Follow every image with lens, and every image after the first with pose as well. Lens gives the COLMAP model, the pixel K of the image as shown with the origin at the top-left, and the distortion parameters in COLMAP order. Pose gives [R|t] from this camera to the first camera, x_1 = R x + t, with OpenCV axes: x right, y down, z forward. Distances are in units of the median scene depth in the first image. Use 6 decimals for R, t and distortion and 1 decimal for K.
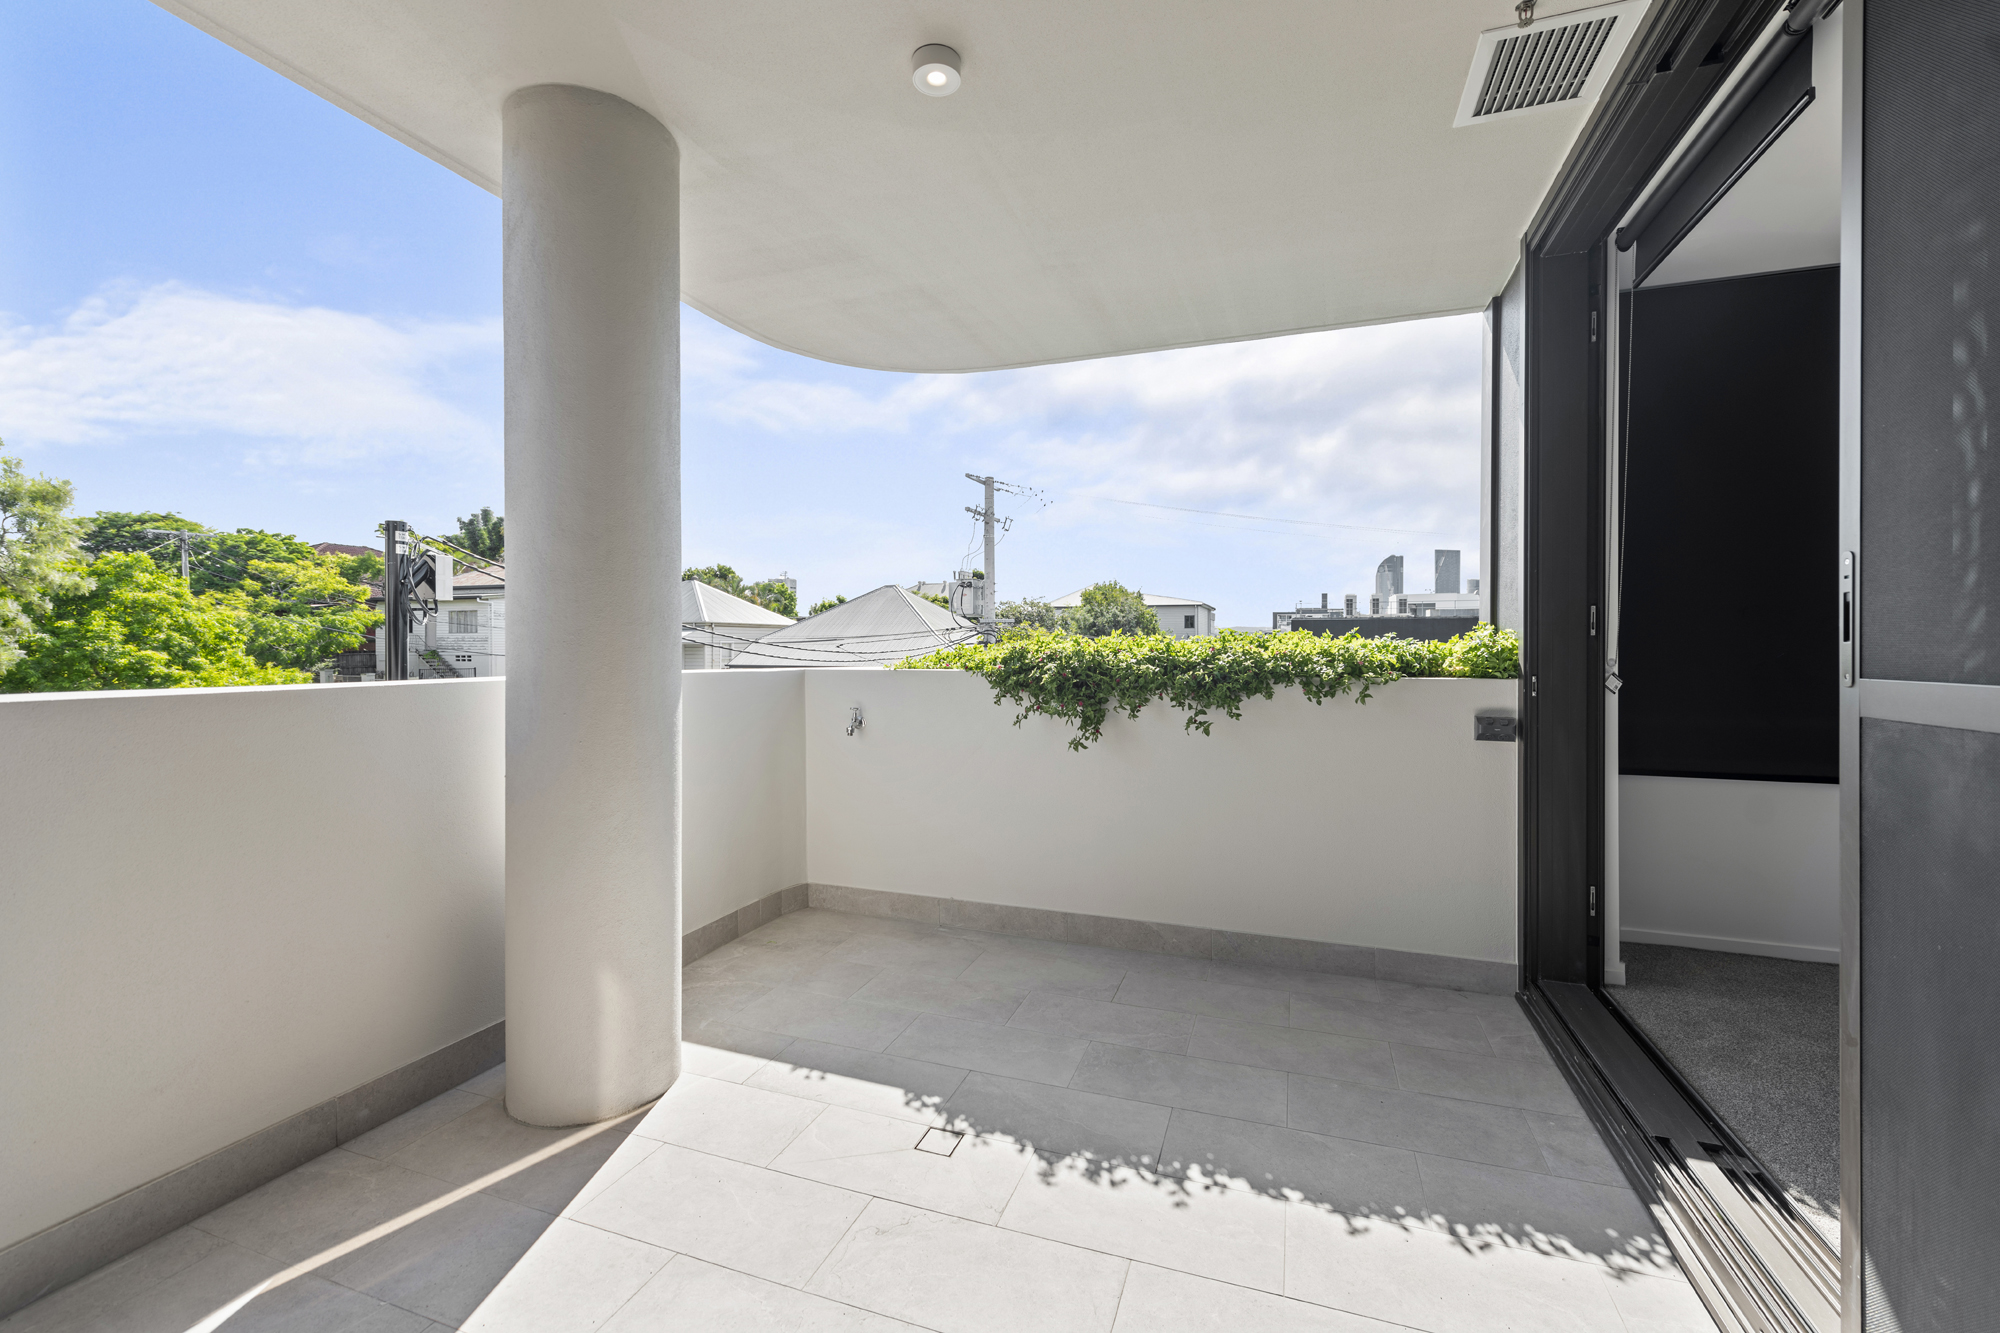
lens RADIAL K [[844.1, 0, 993.2], [0, 844.1, 651.6], [0, 0, 1]] dist [0.008454, 0.000491]
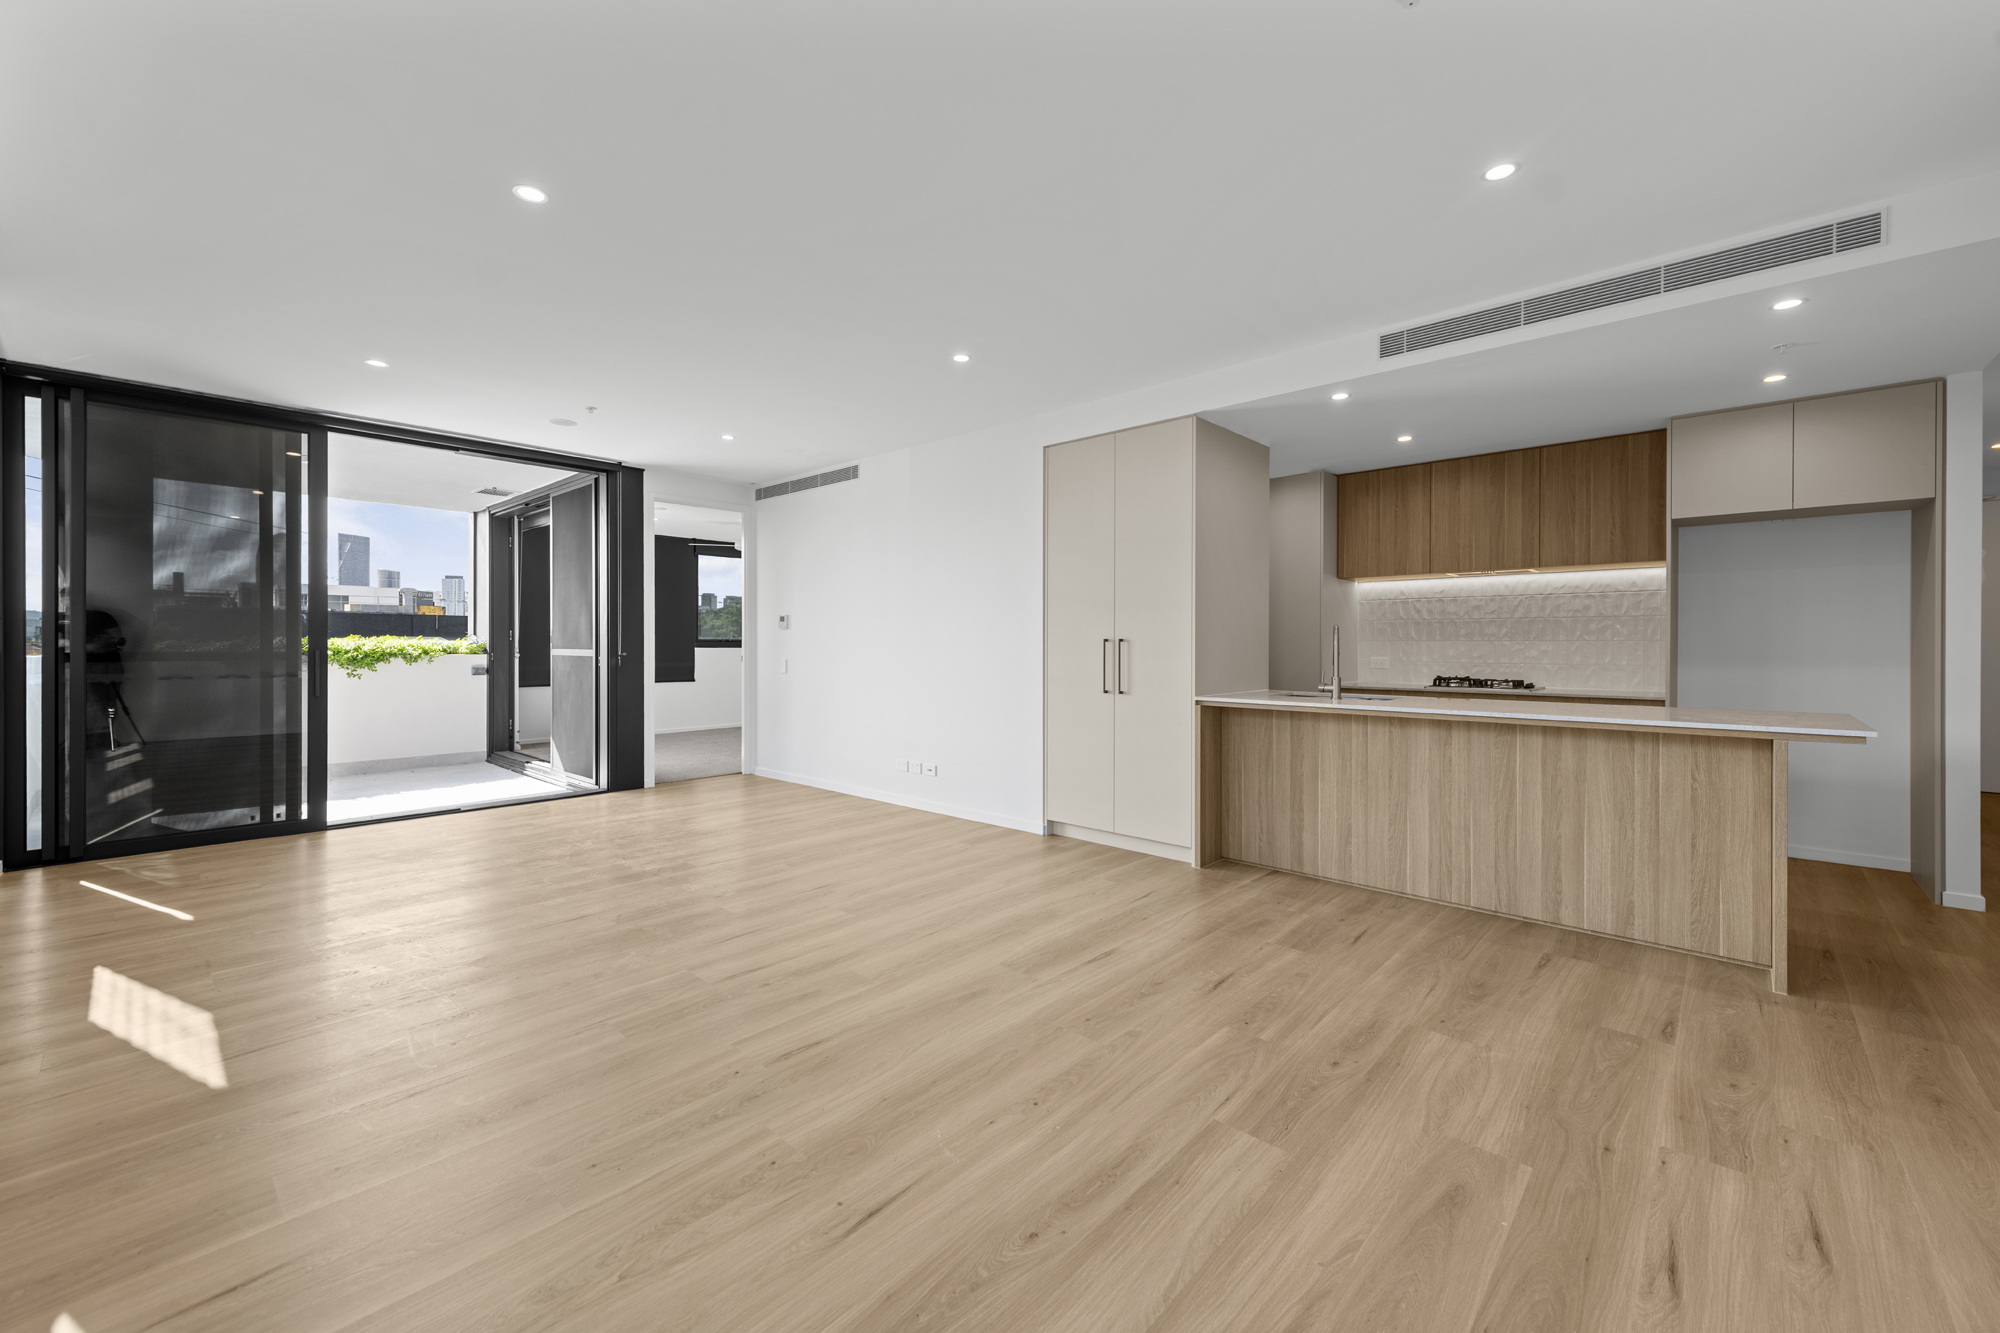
lens RADIAL K [[784.9, 0, 1003.5], [0, 784.9, 651.0], [0, 0, 1]] dist [0.002971, -0.001792]
pose [[0.377546, -0.004449, 0.925980, -1.170831], [-0.001403, 0.999985, 0.005376, 0.002721], [-0.925990, -0.003329, 0.377534, -1.614152]]
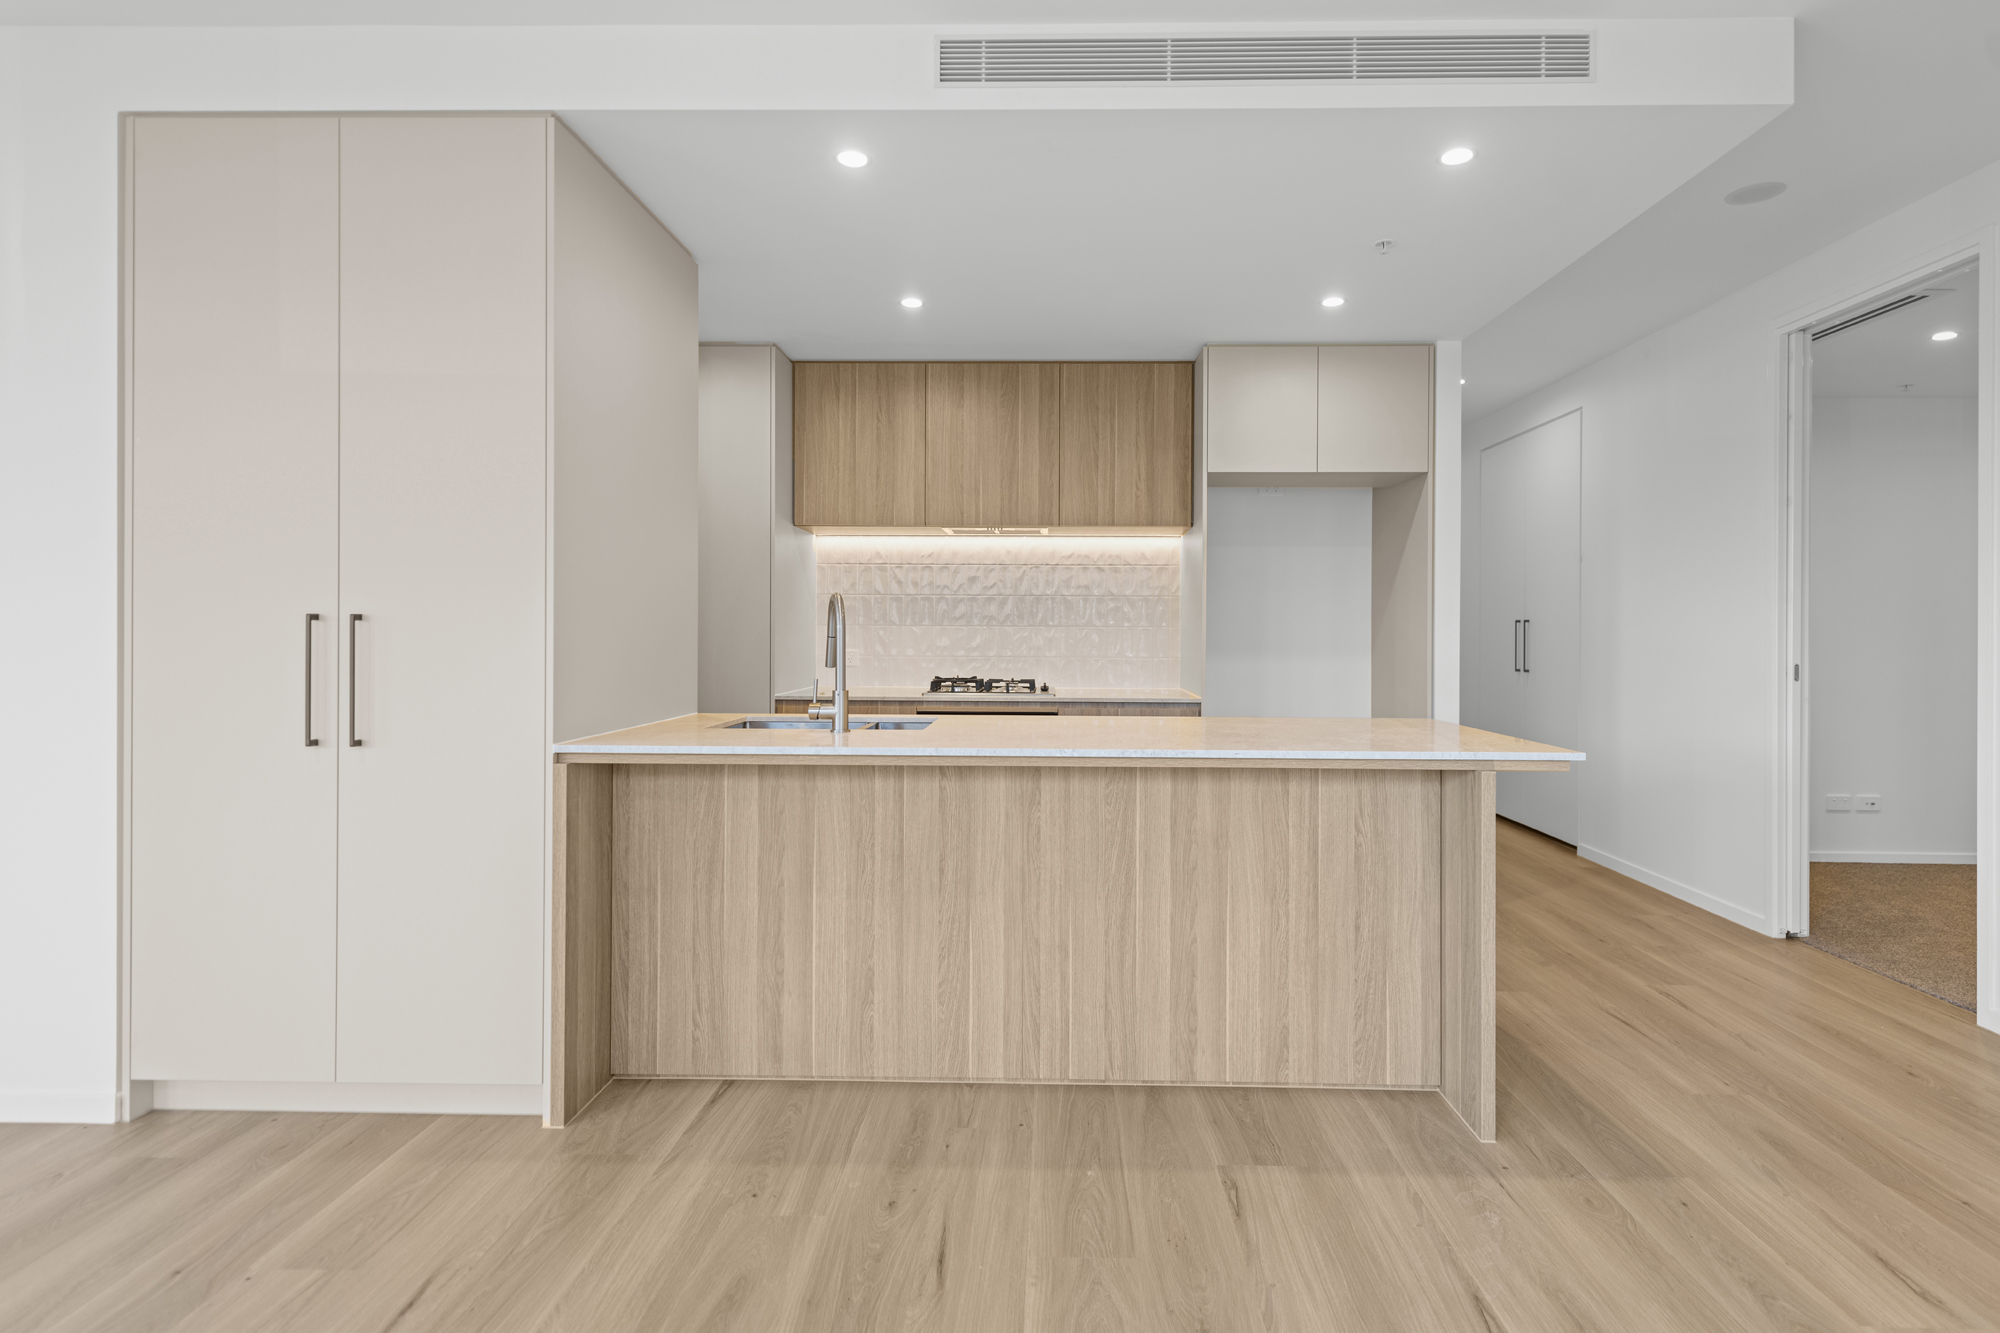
lens RADIAL K [[935.9, 0, 1024.9], [0, 935.9, 638.6], [0, 0, 1]] dist [0.006842, 0.002351]
pose [[-0.324771, -0.004921, 0.945780, -0.628974], [-0.003160, 0.999987, 0.004118, 0.002481], [-0.945787, -0.001651, -0.324782, -1.524601]]
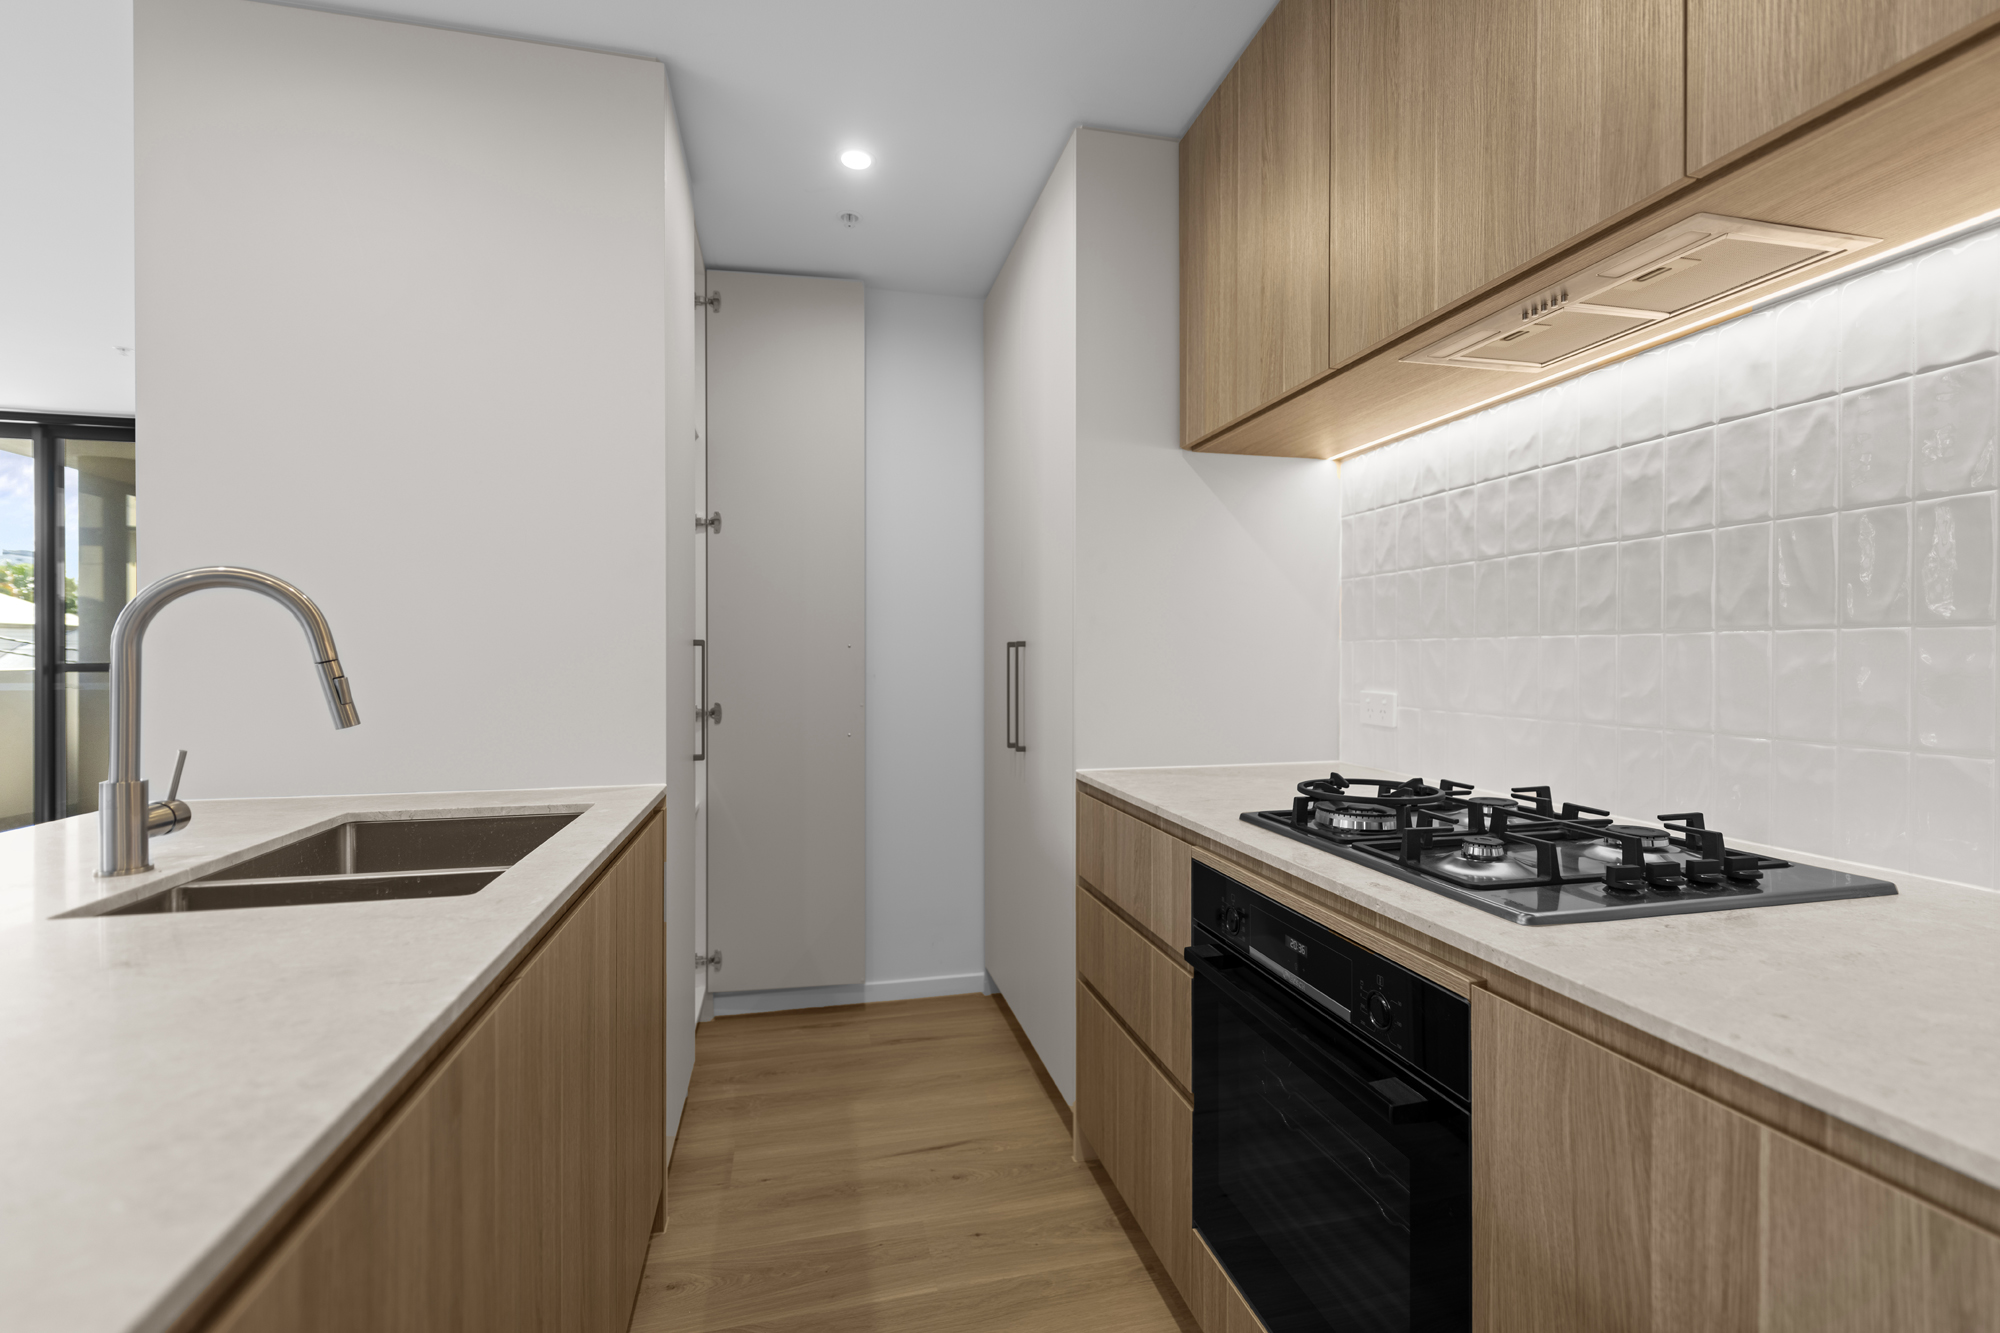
lens RADIAL K [[881.9, 0, 988.6], [0, 881.9, 659.2], [0, 0, 1]] dist [0.005108, -0.000042]
pose [[0.835076, 0.000602, 0.550134, 0.246911], [-0.000943, 0.999999, 0.000337, 0.002055], [-0.550133, -0.000800, 0.835076, -2.102052]]
